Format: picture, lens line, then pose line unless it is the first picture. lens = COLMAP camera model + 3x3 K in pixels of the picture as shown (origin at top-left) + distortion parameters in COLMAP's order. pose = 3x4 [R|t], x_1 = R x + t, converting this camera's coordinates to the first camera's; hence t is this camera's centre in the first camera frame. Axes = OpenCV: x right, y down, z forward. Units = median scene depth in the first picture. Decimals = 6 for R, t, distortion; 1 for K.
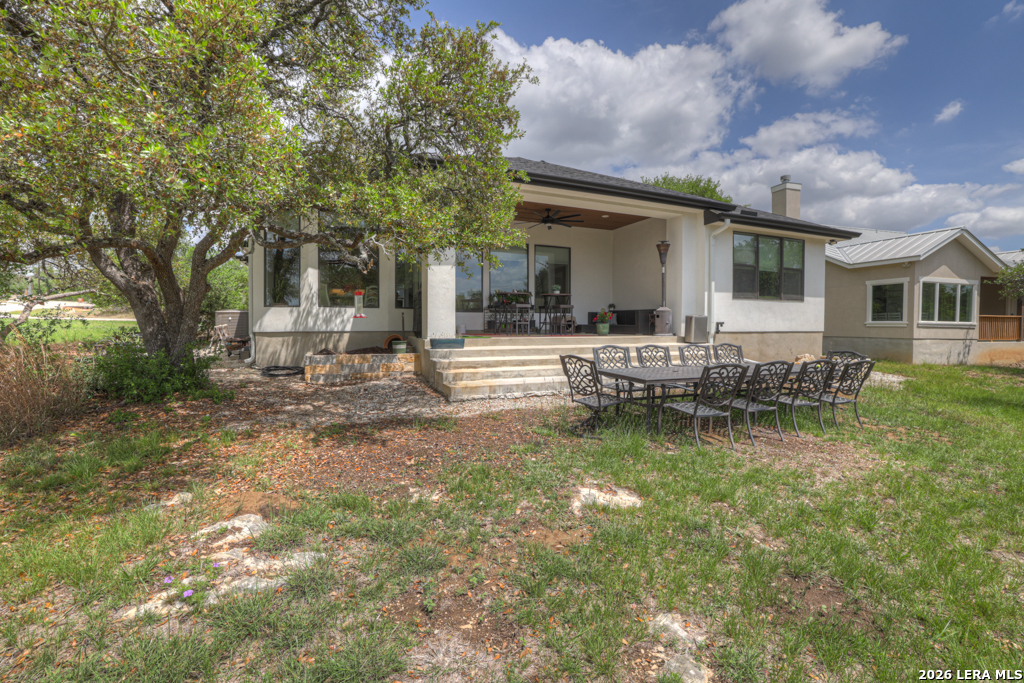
lens RADIAL K [[447.5, 0, 510.3], [0, 447.5, 334.8], [0, 0, 1]] dist [-0.000872, -0.000032]
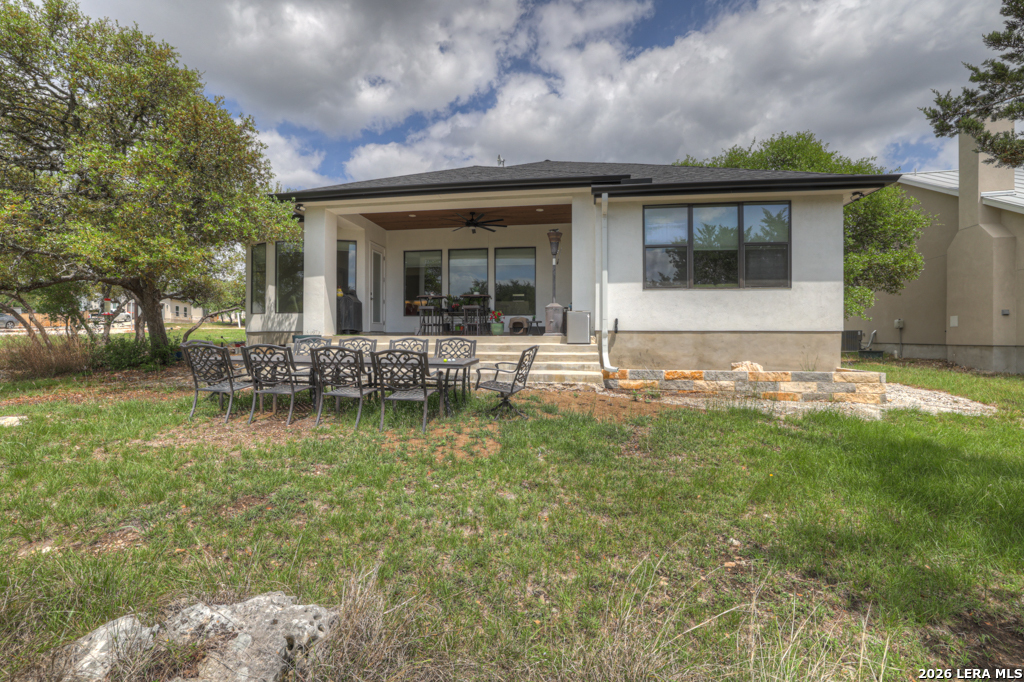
lens RADIAL K [[447.5, 0, 511.3], [0, 447.5, 343.6], [0, 0, 1]] dist [-0.000872, -0.000032]
pose [[0.843610, 0.006476, -0.536917, 0.717265], [-0.010422, 0.999936, -0.004316, 0.021828], [0.536855, 0.009237, 0.843624, 0.189060]]
